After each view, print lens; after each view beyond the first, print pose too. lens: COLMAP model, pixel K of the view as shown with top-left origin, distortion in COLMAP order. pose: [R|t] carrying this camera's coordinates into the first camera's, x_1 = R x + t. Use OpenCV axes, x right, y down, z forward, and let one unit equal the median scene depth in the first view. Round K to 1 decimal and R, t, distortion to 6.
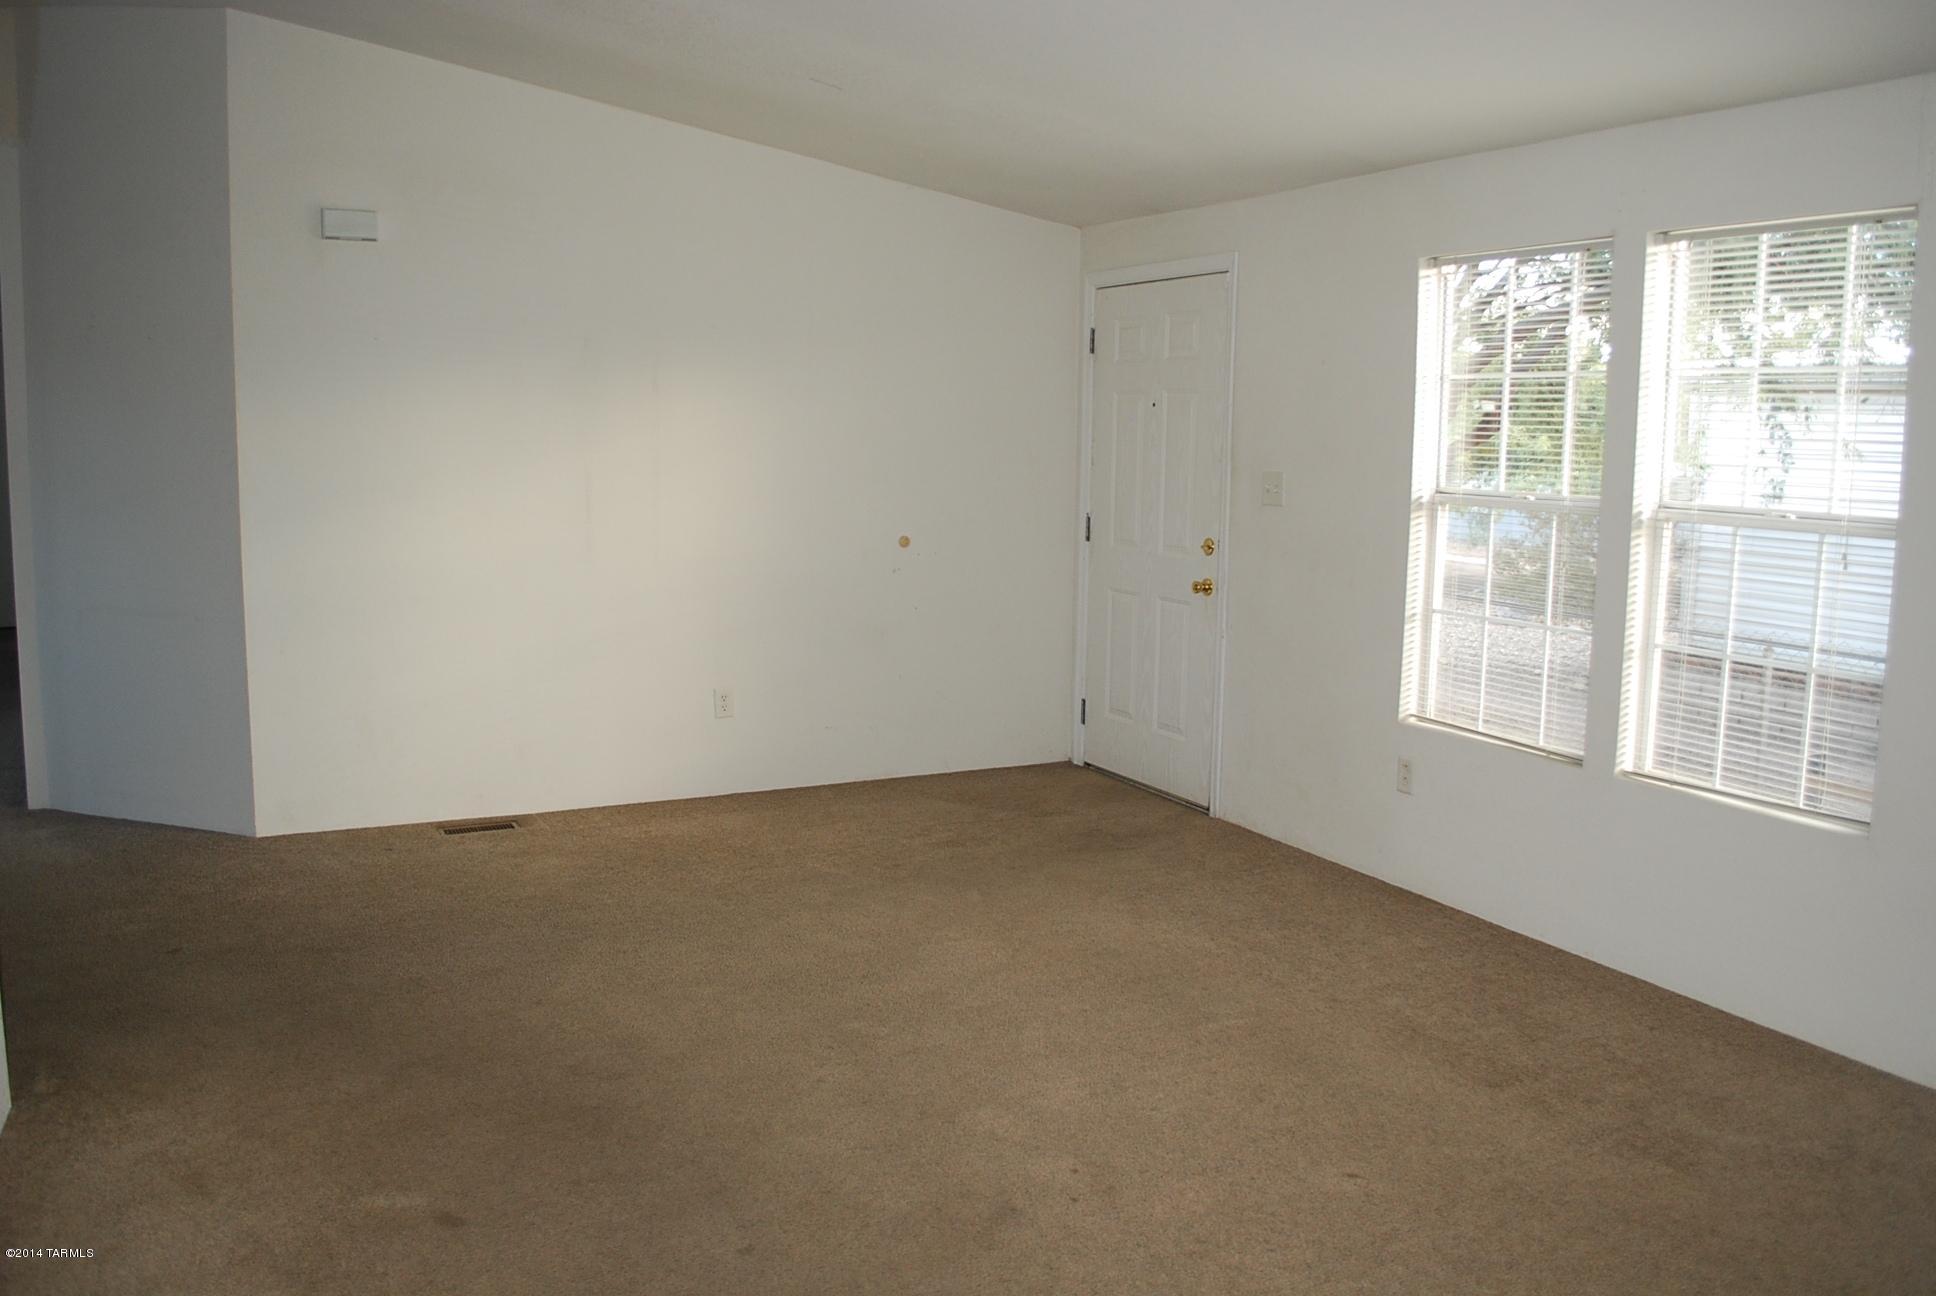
lens RADIAL K [[1541.2, 0, 979.3], [0, 1541.2, 630.6], [0, 0, 1]] dist [-0.079805, 0.011262]
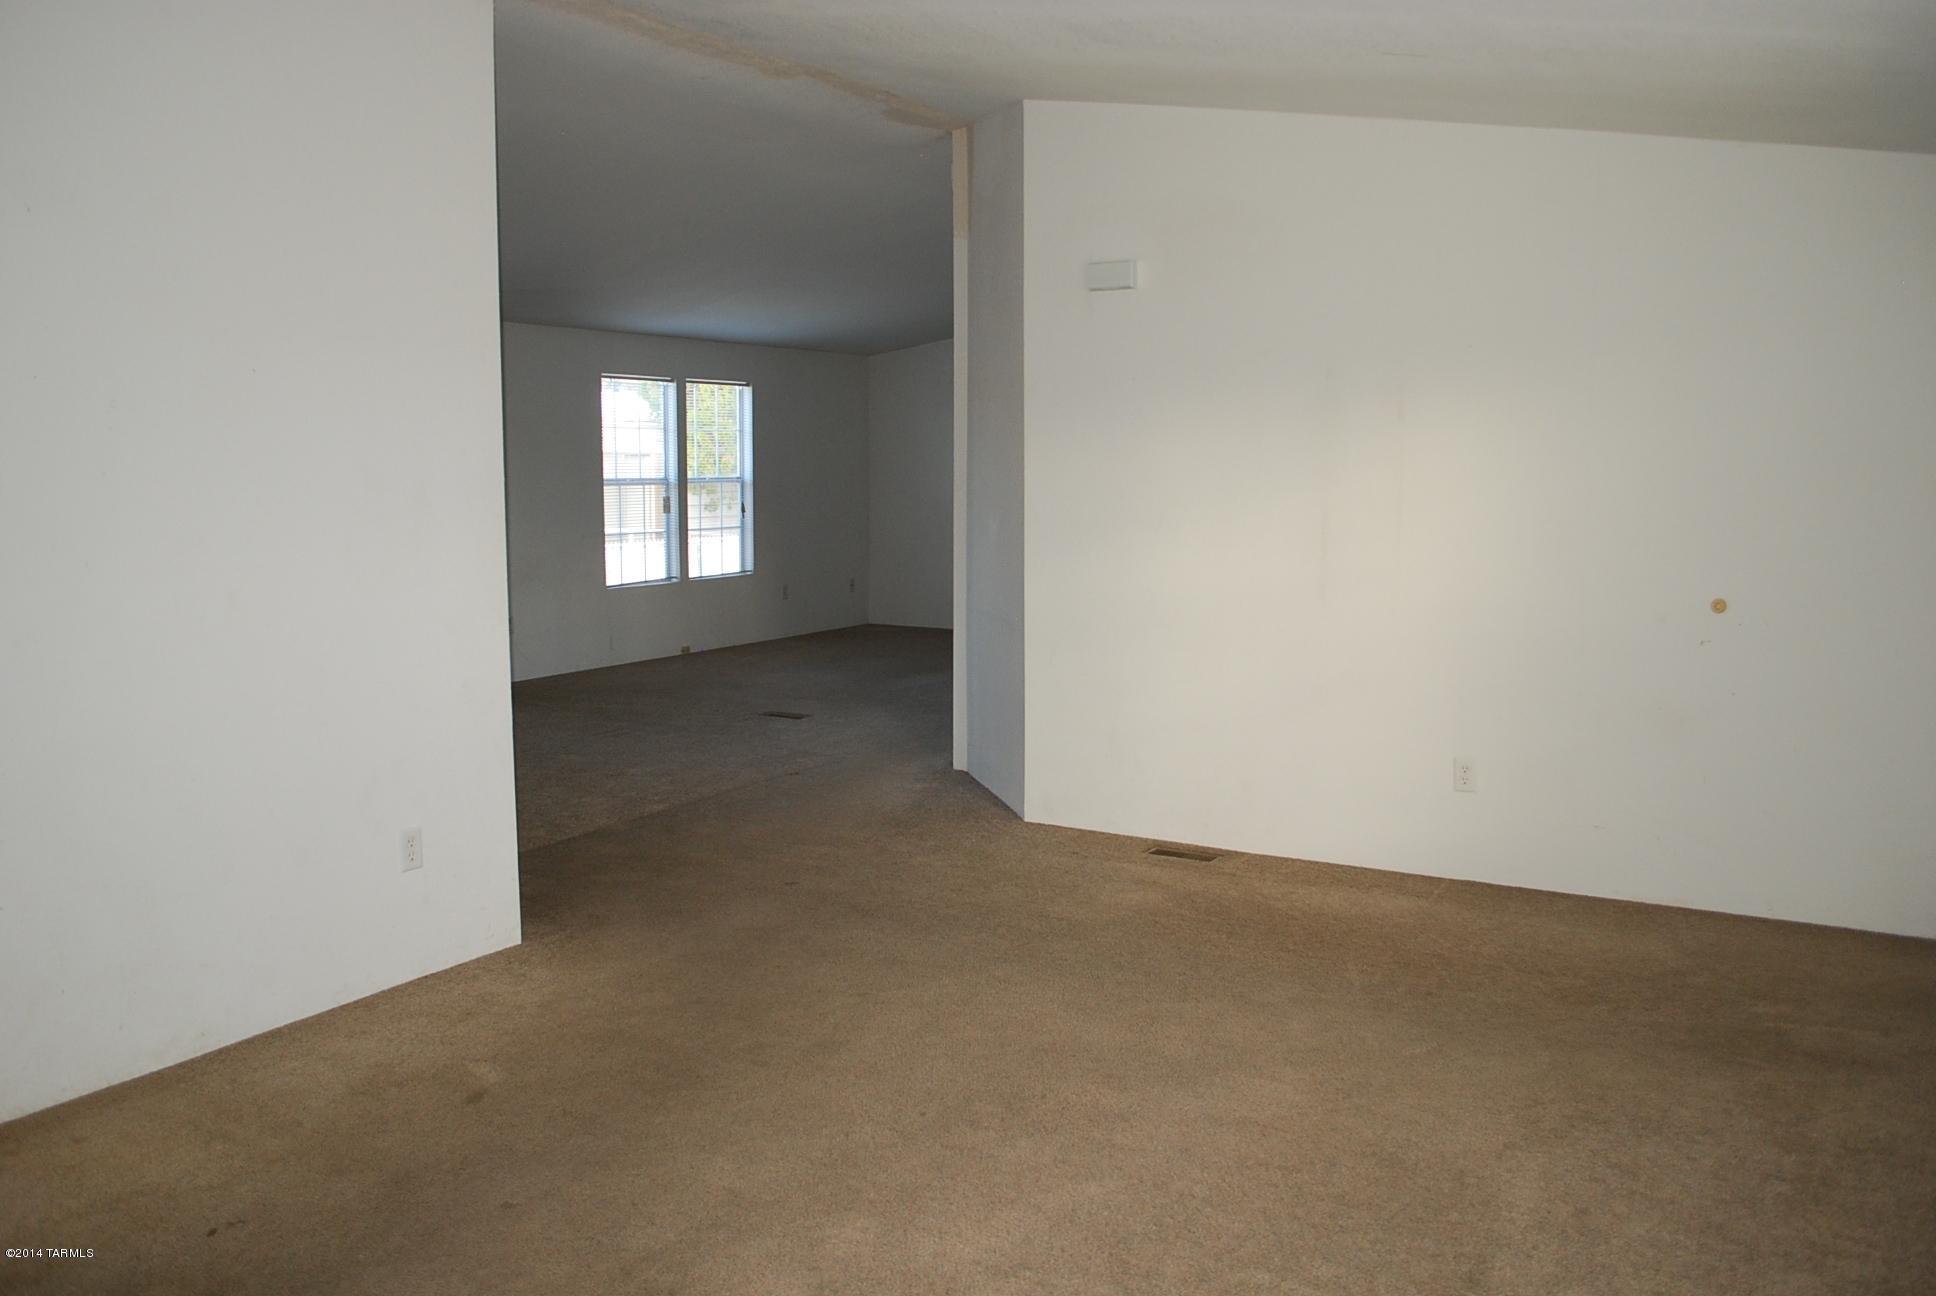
lens RADIAL K [[1541.2, 0, 979.3], [0, 1541.2, 630.6], [0, 0, 1]] dist [-0.079805, 0.011262]
pose [[0.525030, 0.079481, -0.847365, 0.482632], [-0.097218, 0.994714, 0.033066, -0.041954], [0.845513, 0.065018, 0.529981, 0.350062]]
